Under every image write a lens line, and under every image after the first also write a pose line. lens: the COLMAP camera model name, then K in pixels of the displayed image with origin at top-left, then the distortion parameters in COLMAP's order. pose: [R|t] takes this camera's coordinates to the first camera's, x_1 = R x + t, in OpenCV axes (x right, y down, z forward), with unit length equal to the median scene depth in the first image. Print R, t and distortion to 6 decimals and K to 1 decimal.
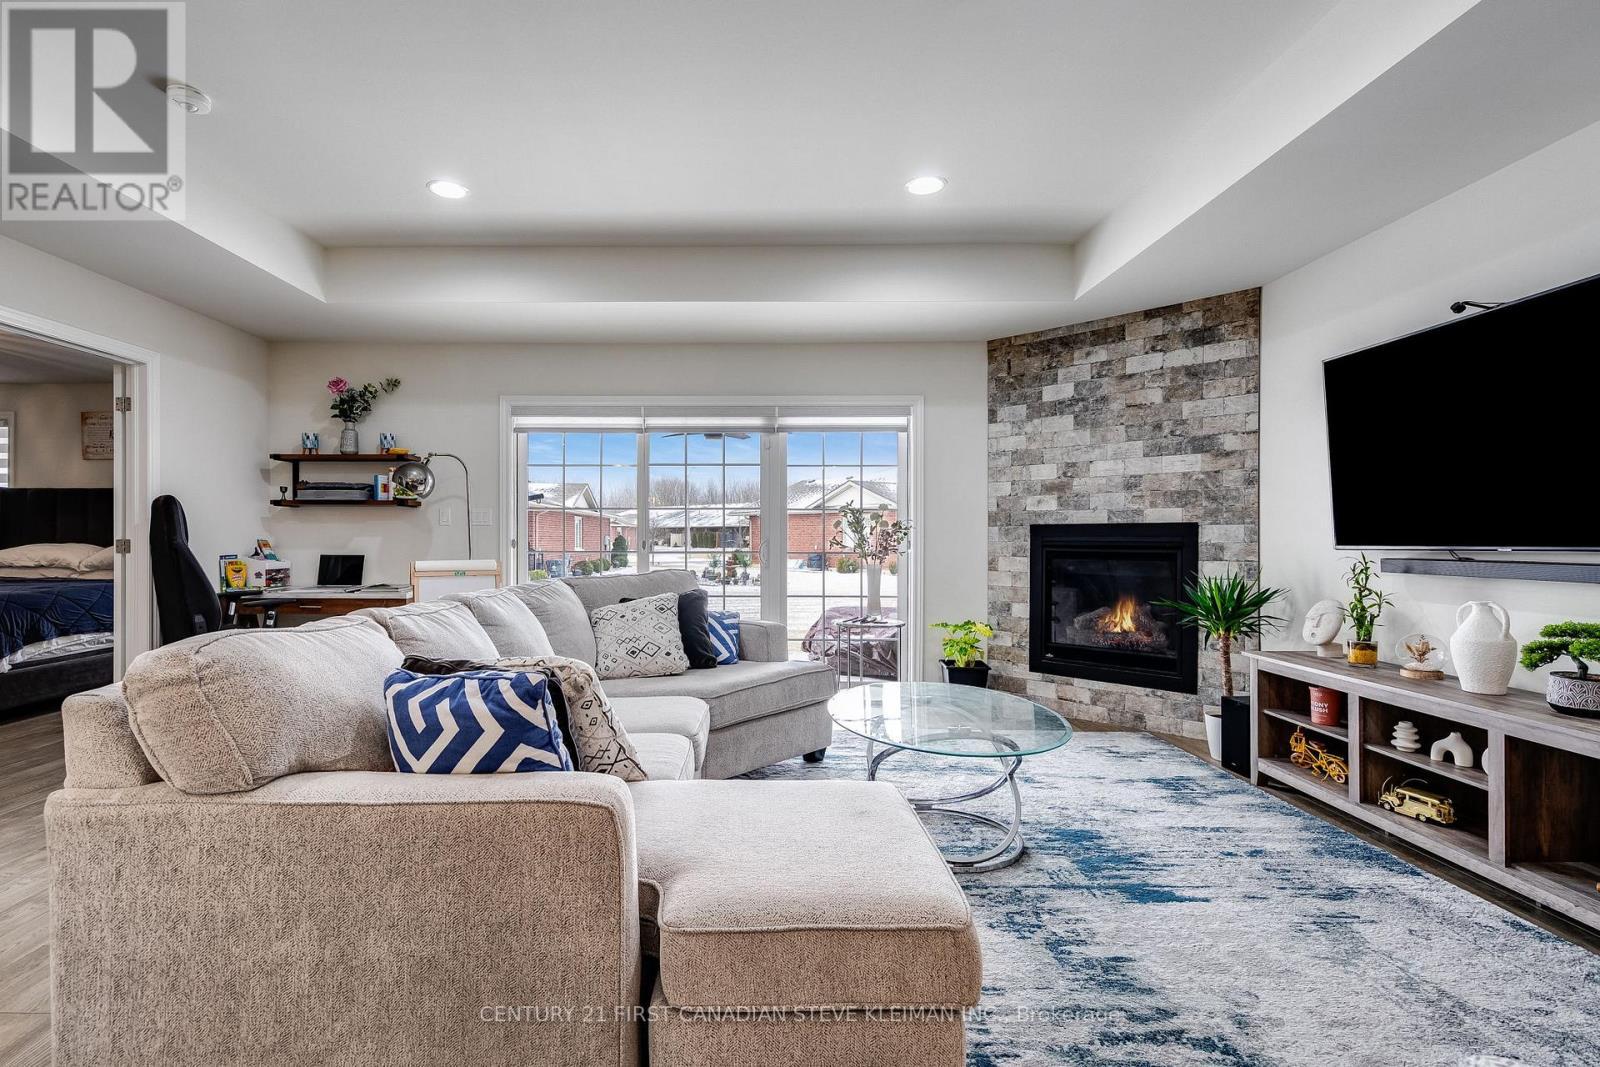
lens RADIAL K [[762.2, 0, 742.4], [0, 762.2, 531.7], [0, 0, 1]] dist [0.001757, 0.000321]
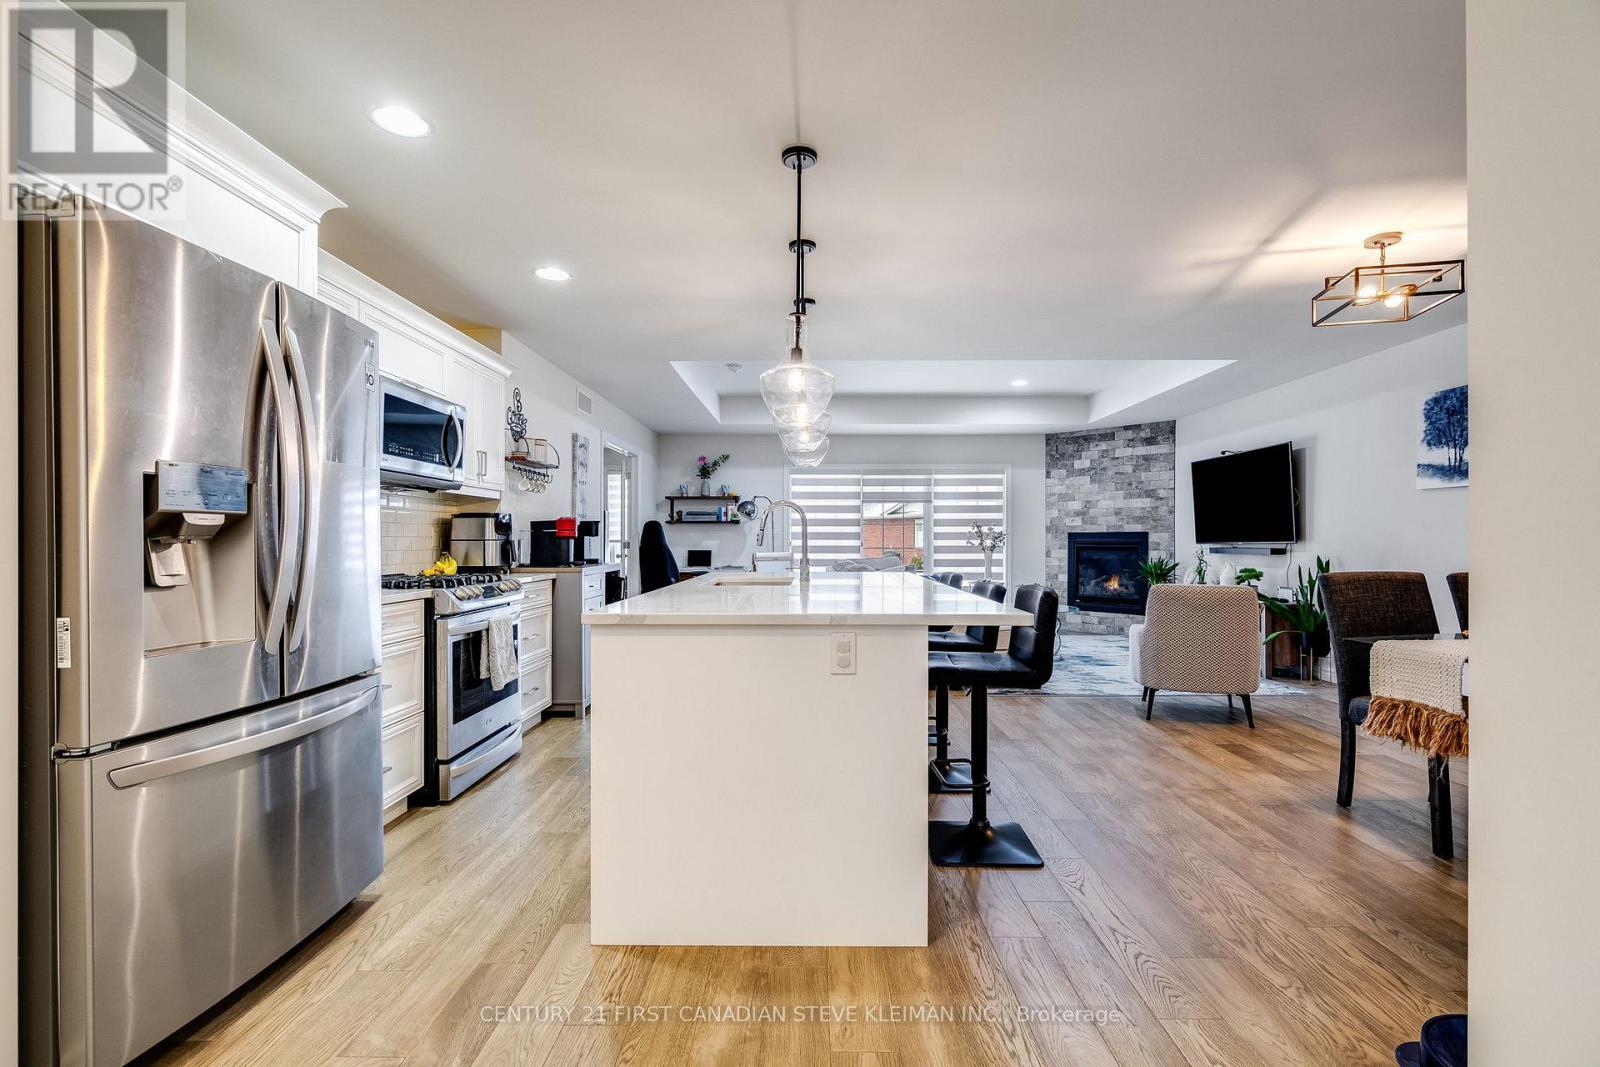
lens RADIAL K [[725.1, 0, 815.8], [0, 725.1, 532.5], [0, 0, 1]] dist [-0.000235, 0.000749]
pose [[0.999901, -0.003757, 0.013552, -0.326348], [0.003795, 0.999989, -0.002773, -0.008011], [-0.013541, 0.002824, 0.999904, -0.945586]]
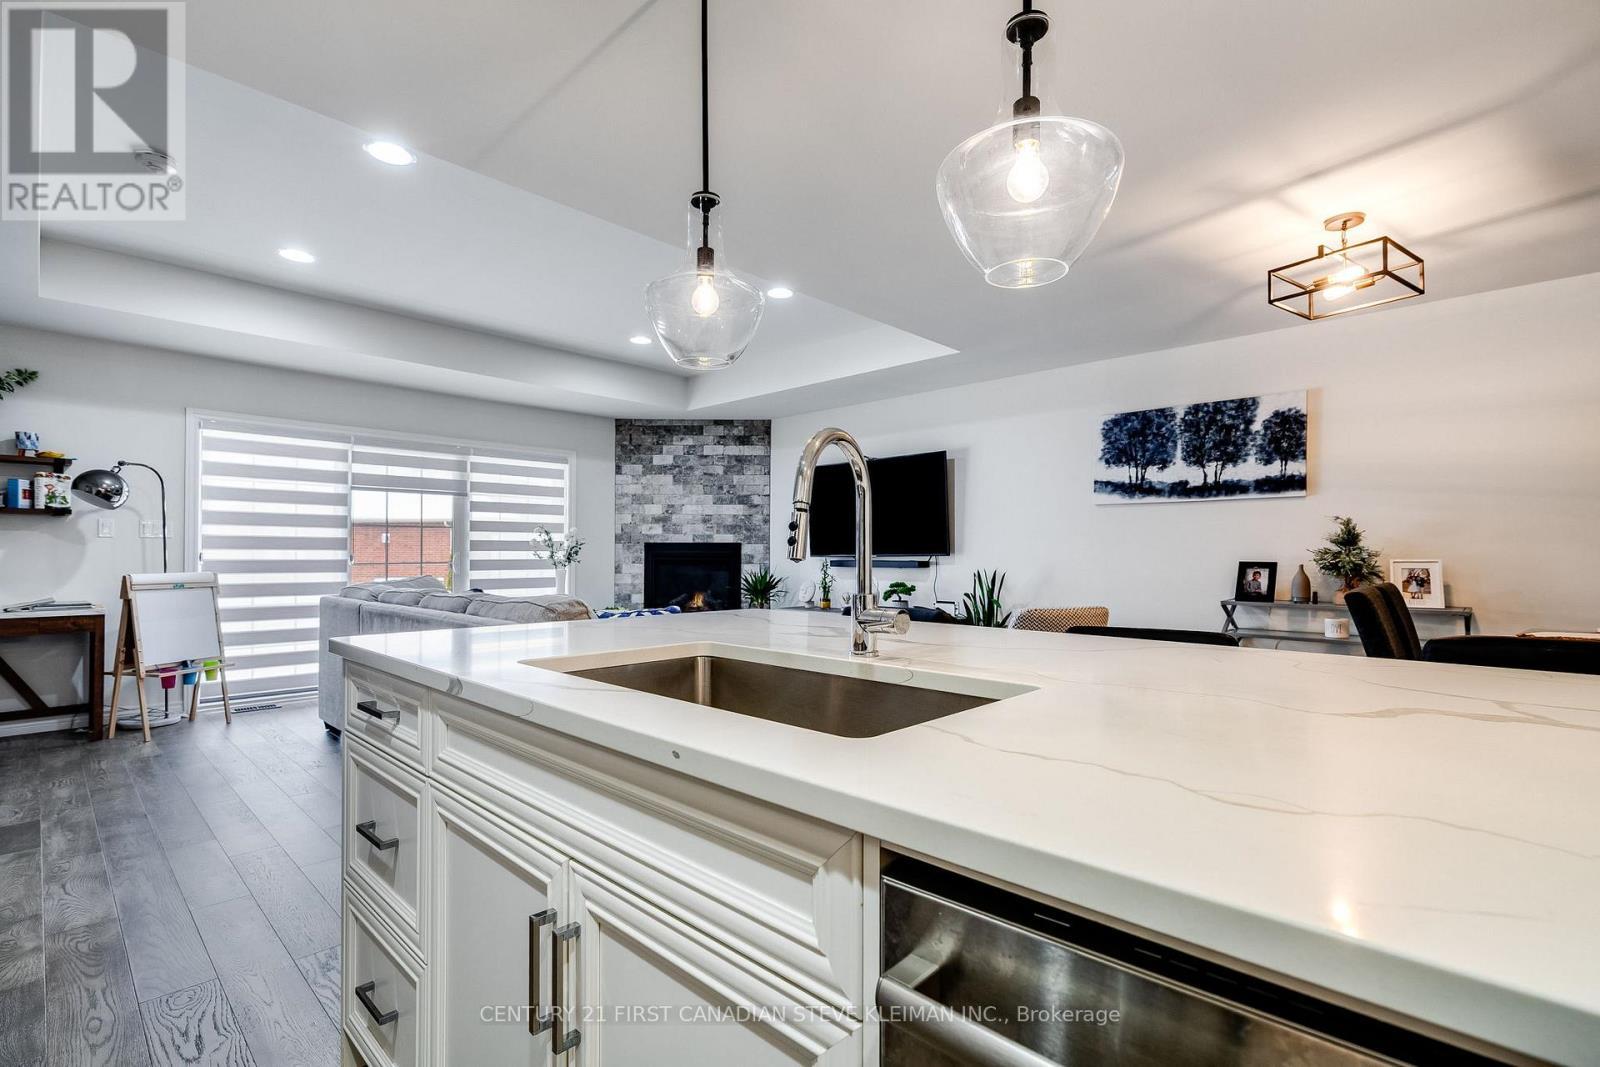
lens RADIAL K [[730.8, 0, 807.3], [0, 730.8, 543.8], [0, 0, 1]] dist [-0.002317, 0.001392]
pose [[0.680088, 0.008943, 0.733076, -0.572228], [-0.006298, 0.999960, -0.006355, 0.000216], [-0.733103, -0.000295, 0.680117, -0.298511]]
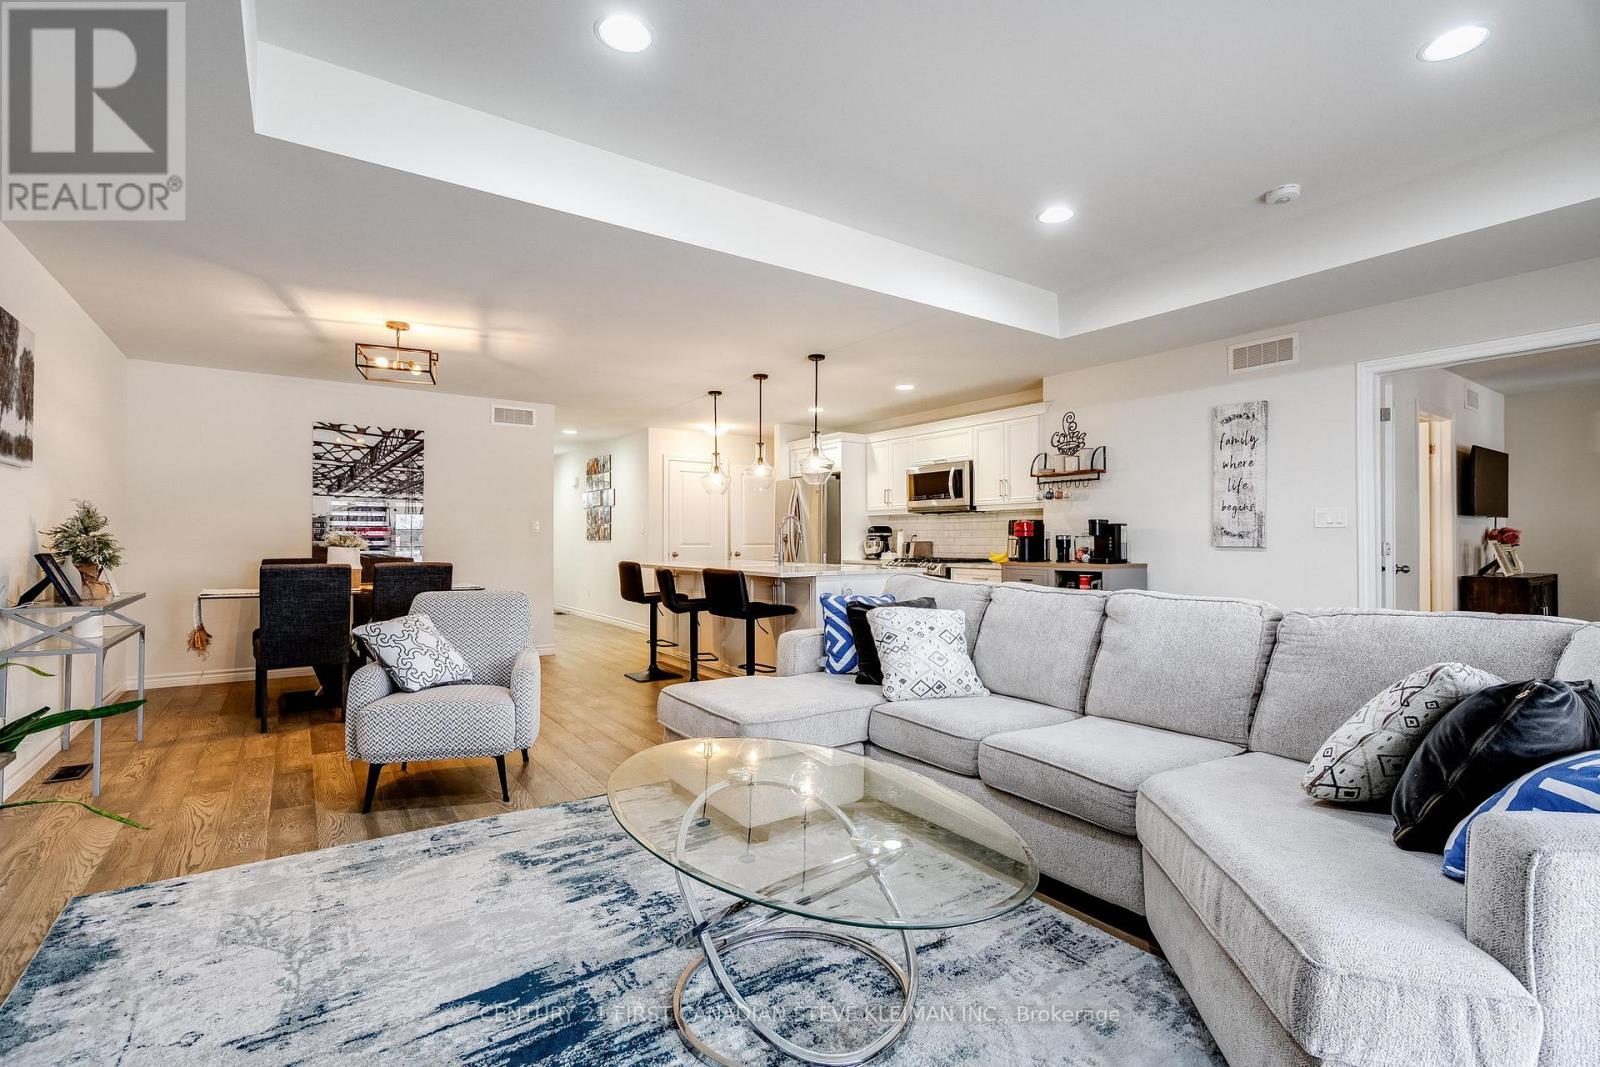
lens RADIAL K [[725.1, 0, 815.8], [0, 725.1, 532.5], [0, 0, 1]] dist [-0.000235, 0.000749]
pose [[-0.803708, -0.008048, -0.594969, 0.408147], [0.003079, 0.999839, -0.017684, 0.008486], [0.595016, -0.016045, -0.803554, 1.000065]]
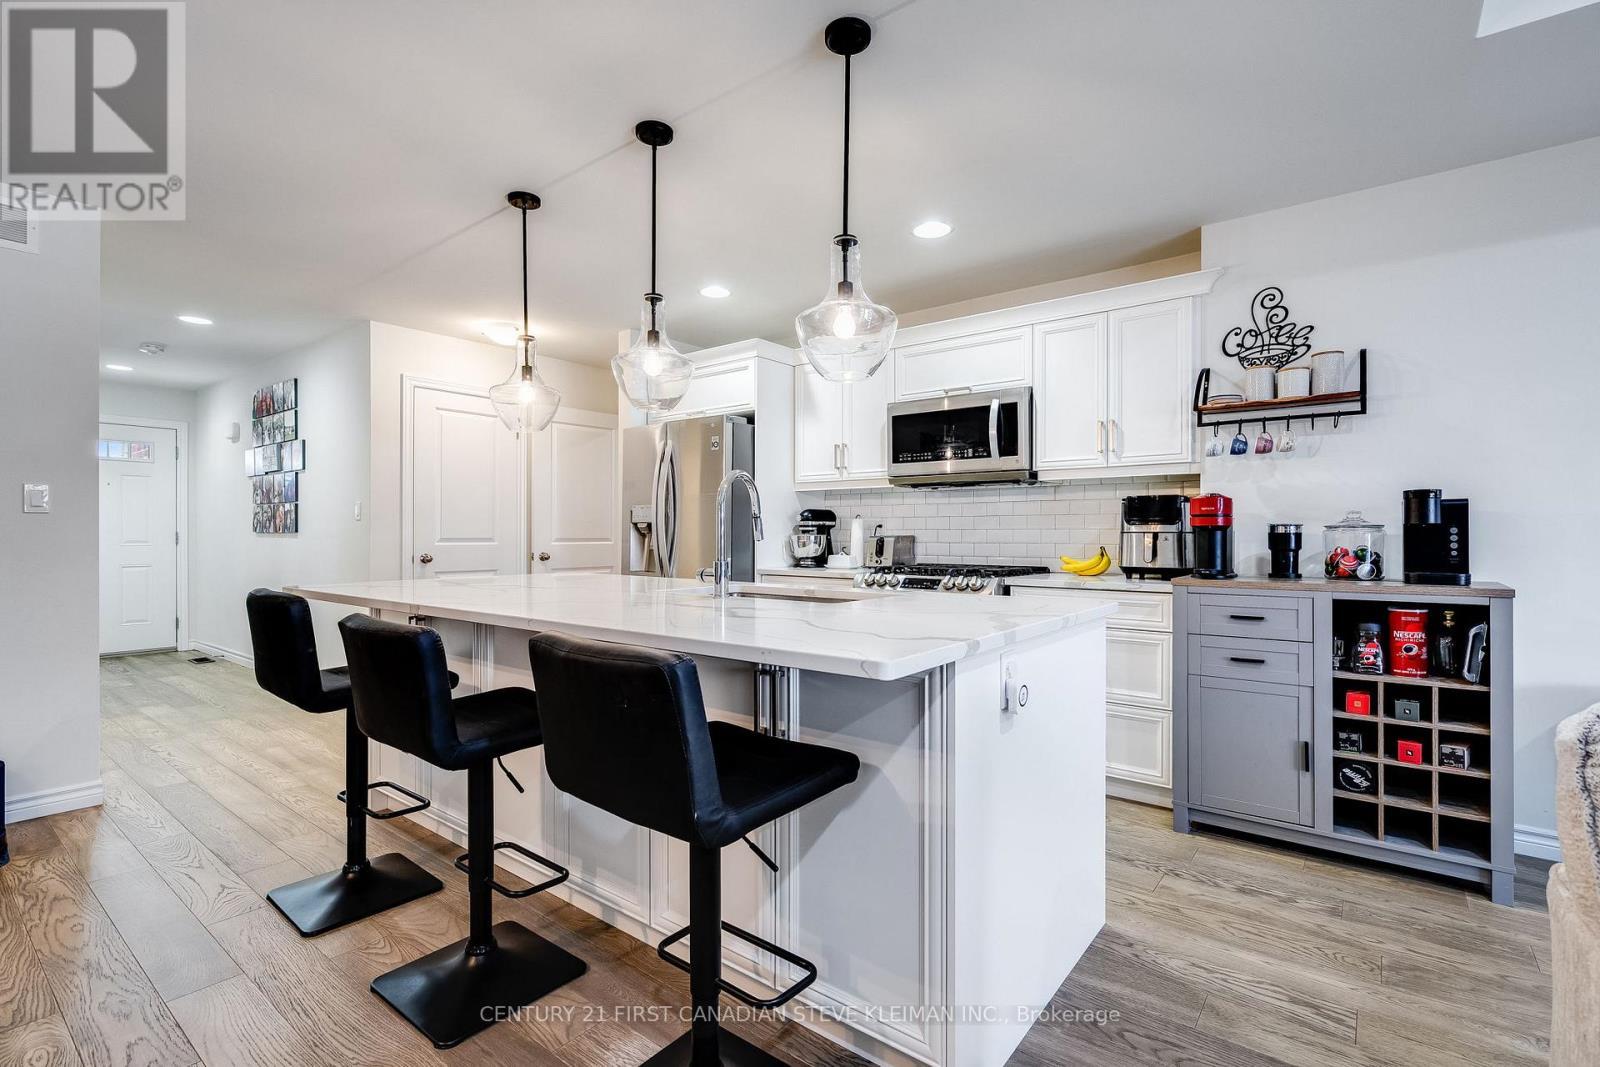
lens RADIAL K [[725.1, 0, 815.8], [0, 725.1, 532.5], [0, 0, 1]] dist [-0.000235, 0.000749]
pose [[-0.593412, -0.004142, -0.804888, 0.048848], [0.003374, 0.999965, -0.007634, 0.002641], [0.804892, -0.007246, -0.593377, 0.258367]]
